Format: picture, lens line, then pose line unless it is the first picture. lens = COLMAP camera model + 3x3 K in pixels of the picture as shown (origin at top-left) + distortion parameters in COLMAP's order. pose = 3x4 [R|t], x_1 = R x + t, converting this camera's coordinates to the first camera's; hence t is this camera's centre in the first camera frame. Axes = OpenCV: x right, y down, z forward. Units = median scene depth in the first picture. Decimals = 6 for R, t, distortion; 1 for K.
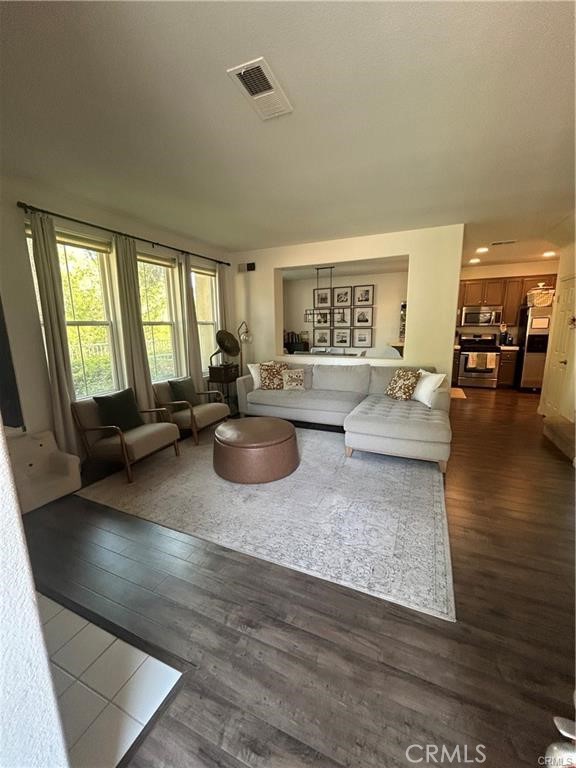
lens RADIAL K [[310.1, 0, 282.8], [0, 310.1, 385.1], [0, 0, 1]] dist [-0.003818, 0.000413]
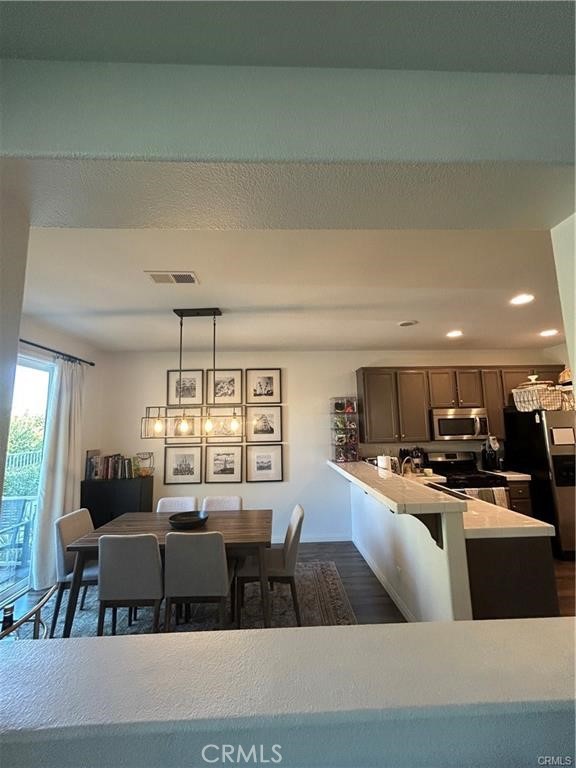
lens RADIAL K [[310.1, 0, 288.4], [0, 310.1, 382.9], [0, 0, 1]] dist [-0.003818, 0.000413]
pose [[0.889059, 0.062960, 0.453443, 0.047849], [0.091079, 0.946370, -0.309980, -0.118387], [-0.448641, 0.316890, 0.835645, 0.515987]]
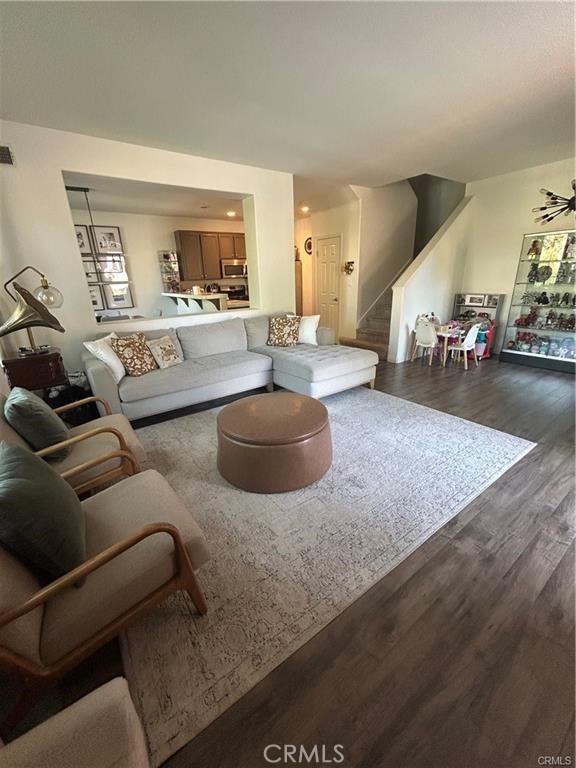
lens RADIAL K [[310.1, 0, 285.9], [0, 310.1, 386.0], [0, 0, 1]] dist [-0.003818, 0.000413]
pose [[0.493155, -0.290738, 0.819920, -0.257604], [0.190701, 0.955706, 0.224186, -0.029666], [-0.848782, 0.045801, 0.526755, 0.235127]]
